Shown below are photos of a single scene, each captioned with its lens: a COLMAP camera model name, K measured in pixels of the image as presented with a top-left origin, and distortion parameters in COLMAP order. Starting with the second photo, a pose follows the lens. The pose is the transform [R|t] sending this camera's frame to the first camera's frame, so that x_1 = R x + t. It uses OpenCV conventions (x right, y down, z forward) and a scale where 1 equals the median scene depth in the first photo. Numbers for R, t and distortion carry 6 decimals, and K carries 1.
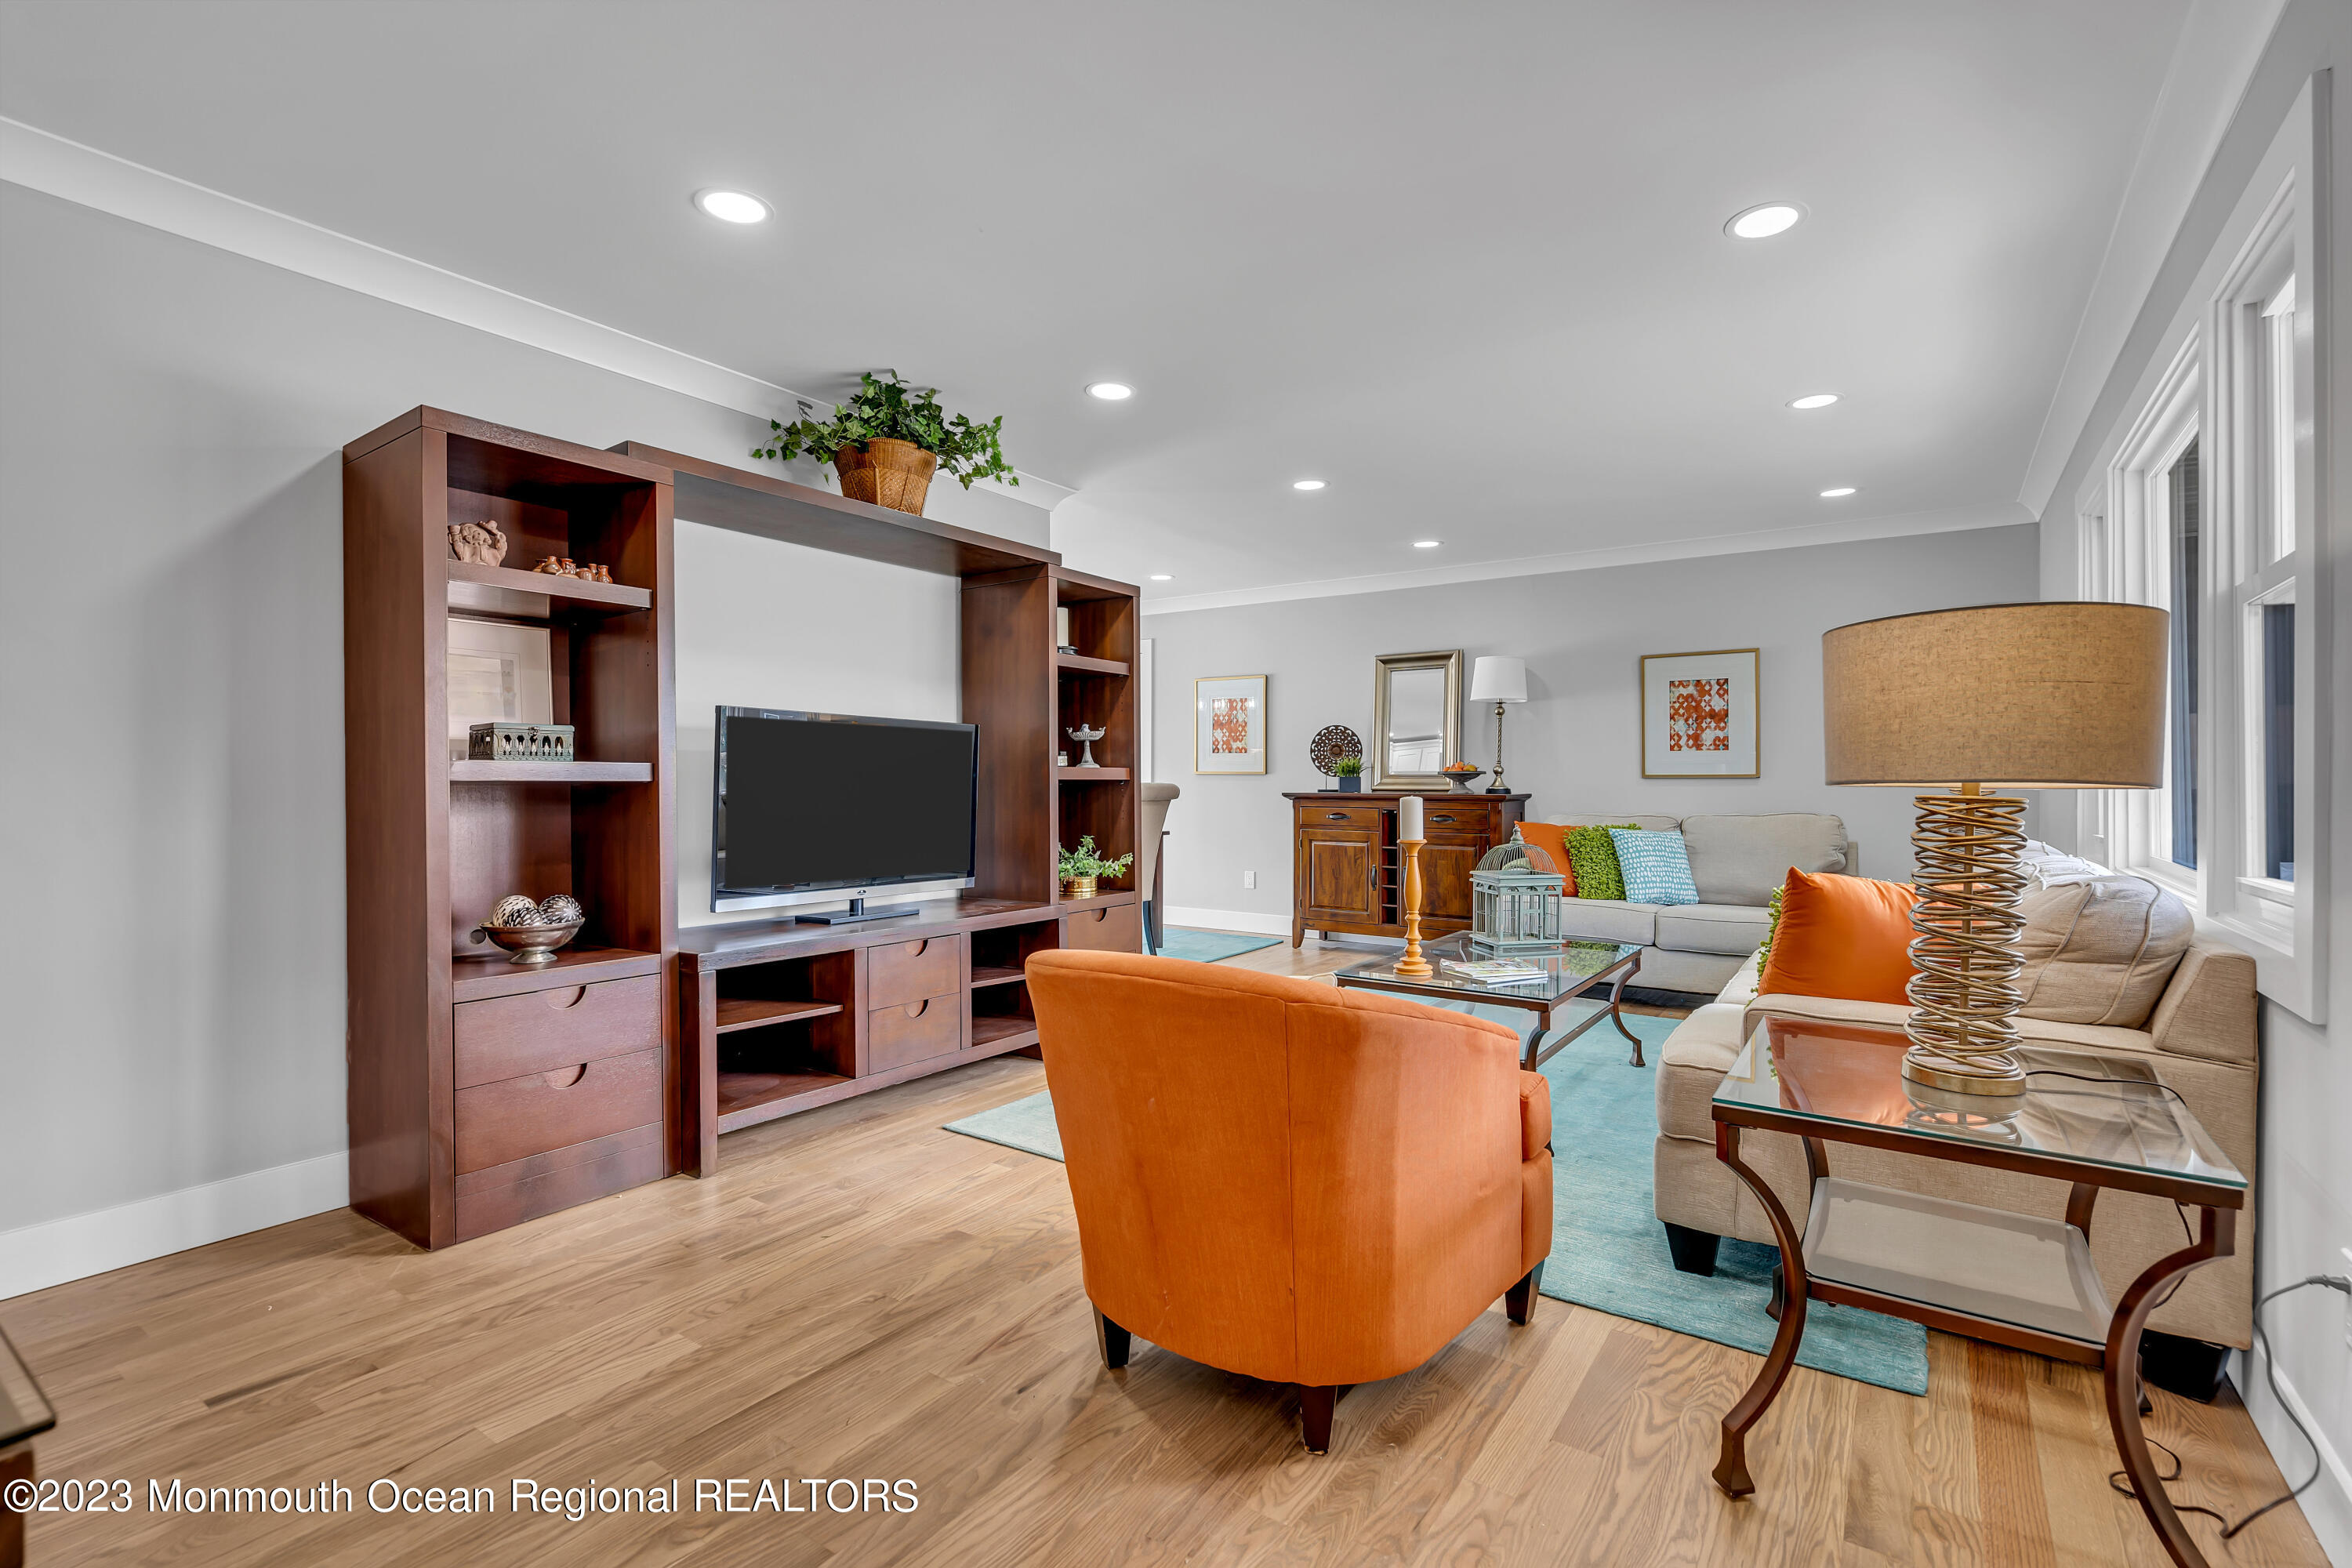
lens RADIAL K [[1071.4, 0, 1179.0], [0, 1071.4, 782.1], [0, 0, 1]] dist [-0.001772, -0.000609]
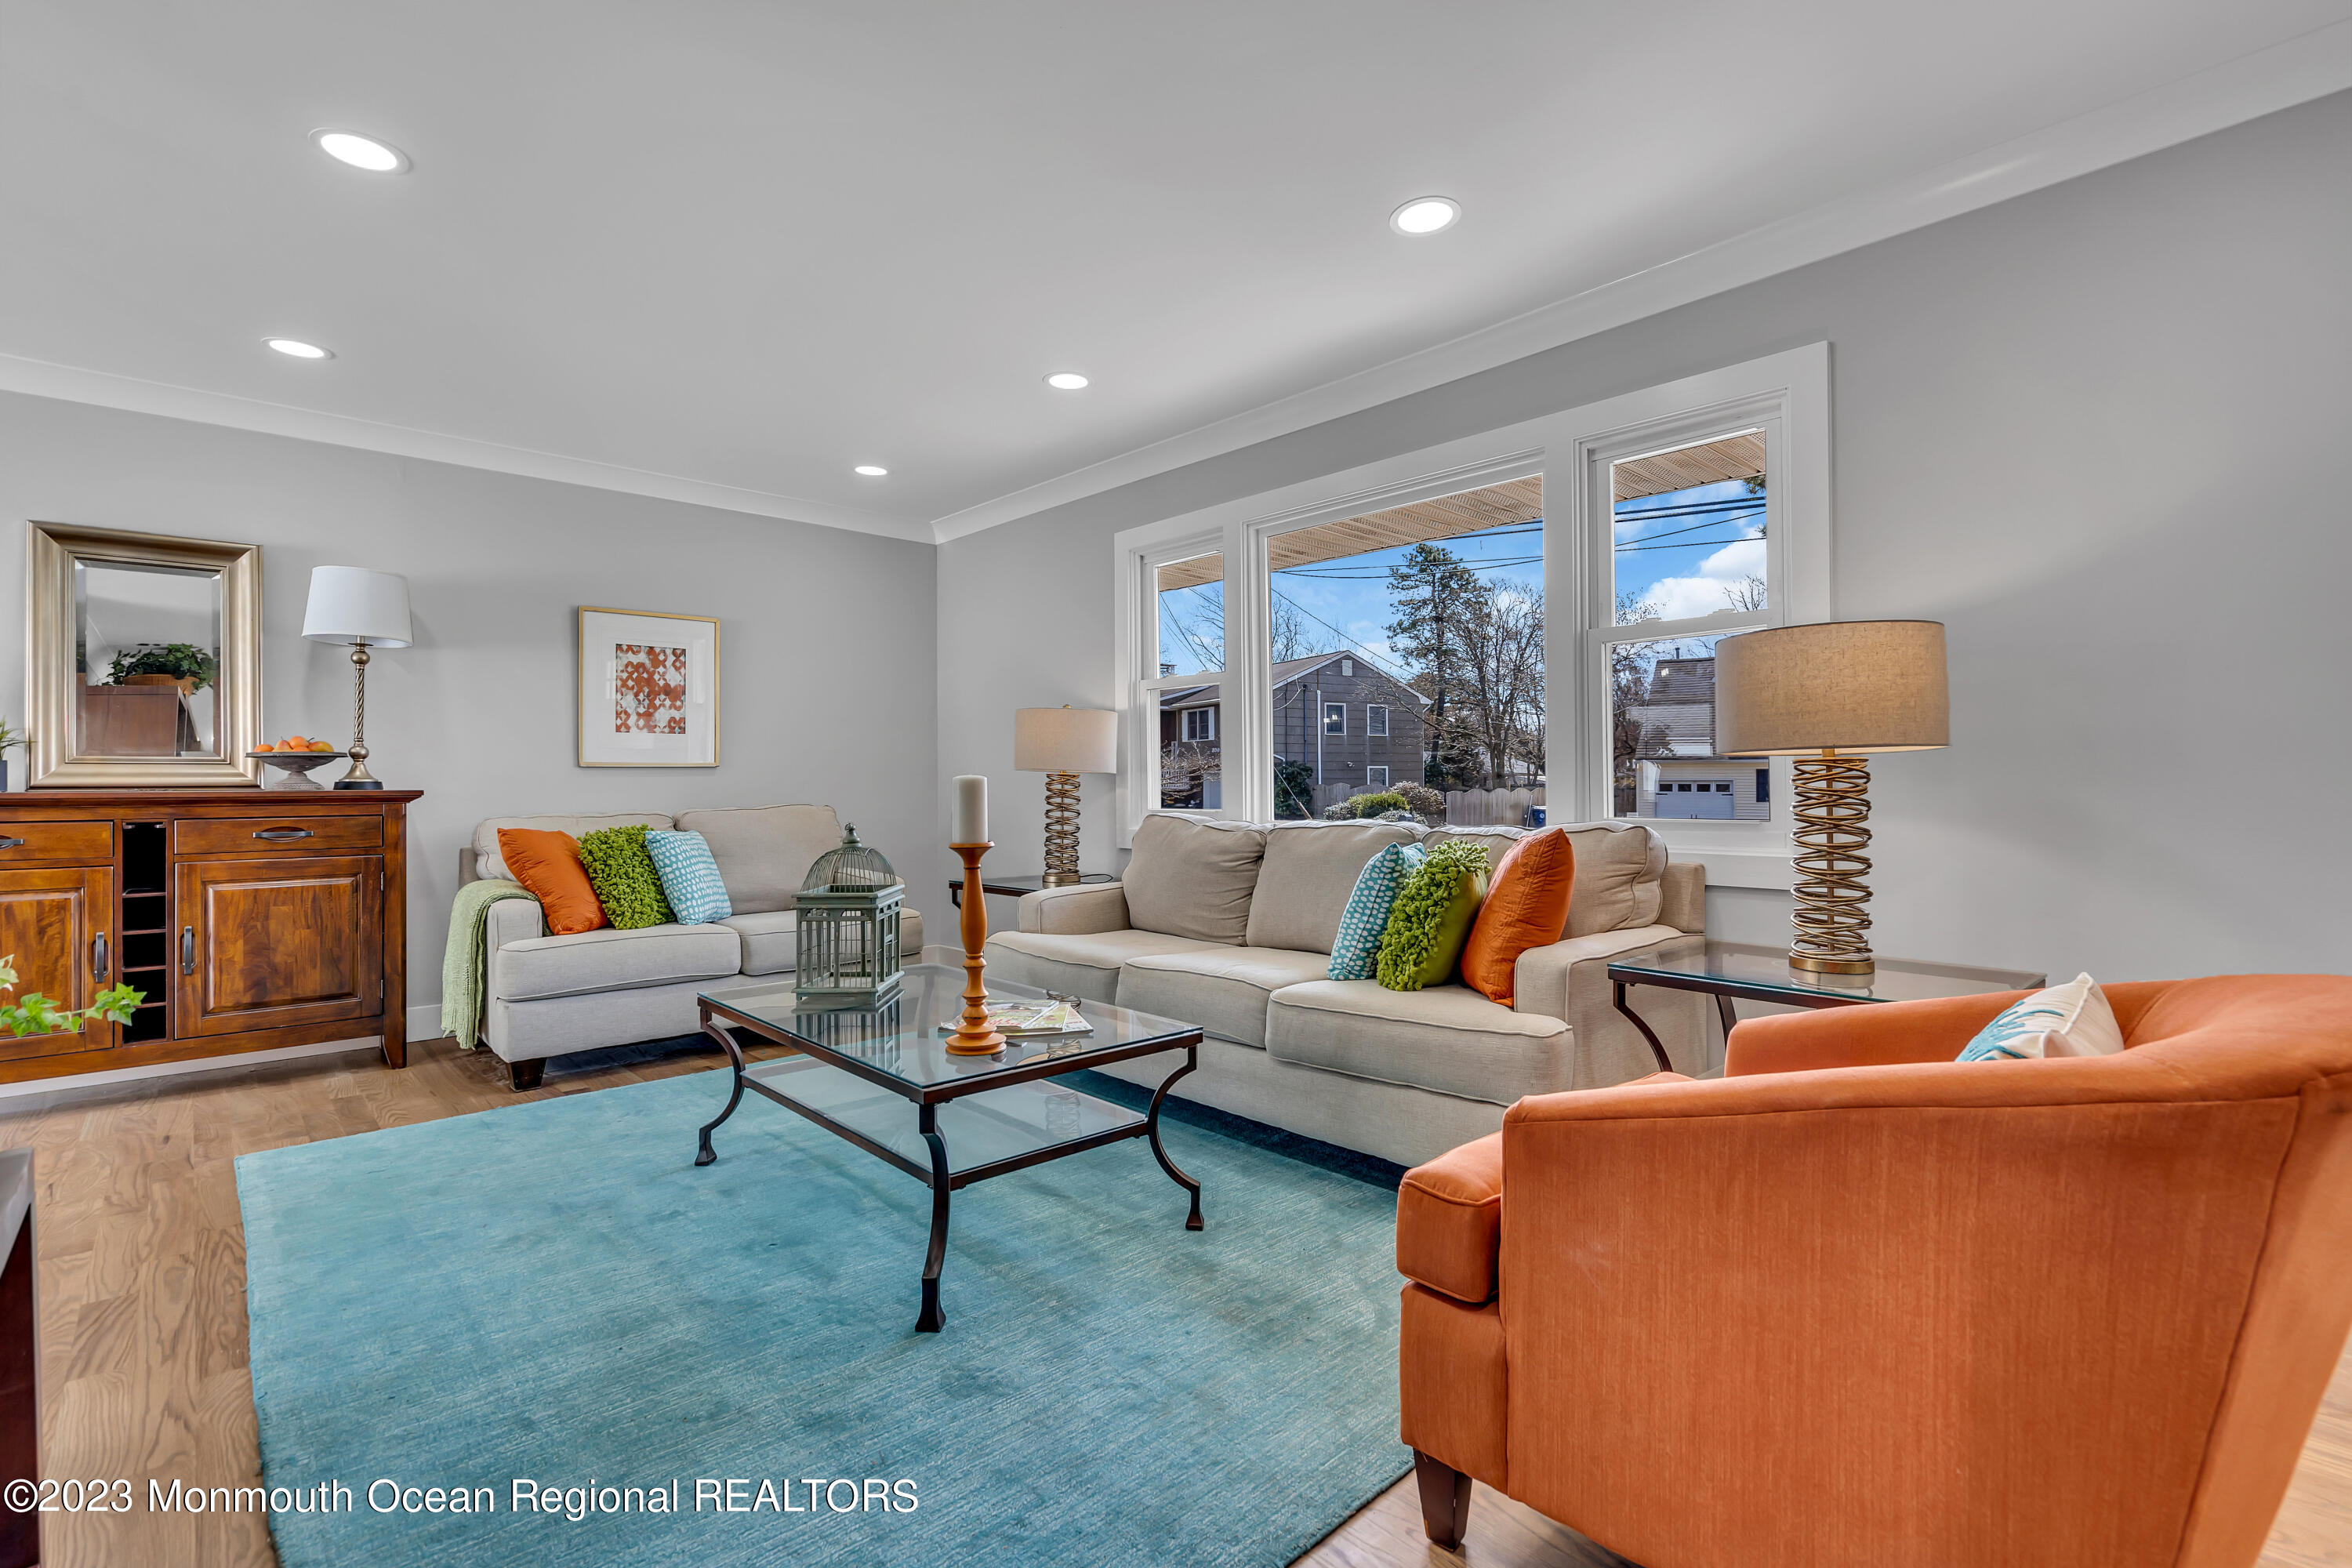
lens RADIAL K [[1071.4, 0, 1179.0], [0, 1071.4, 782.1], [0, 0, 1]] dist [-0.001772, -0.000609]
pose [[0.223888, -0.002149, 0.974612, -0.219748], [0.007016, 0.999975, 0.000593, 0.010233], [-0.974590, 0.006705, 0.223898, 0.422840]]
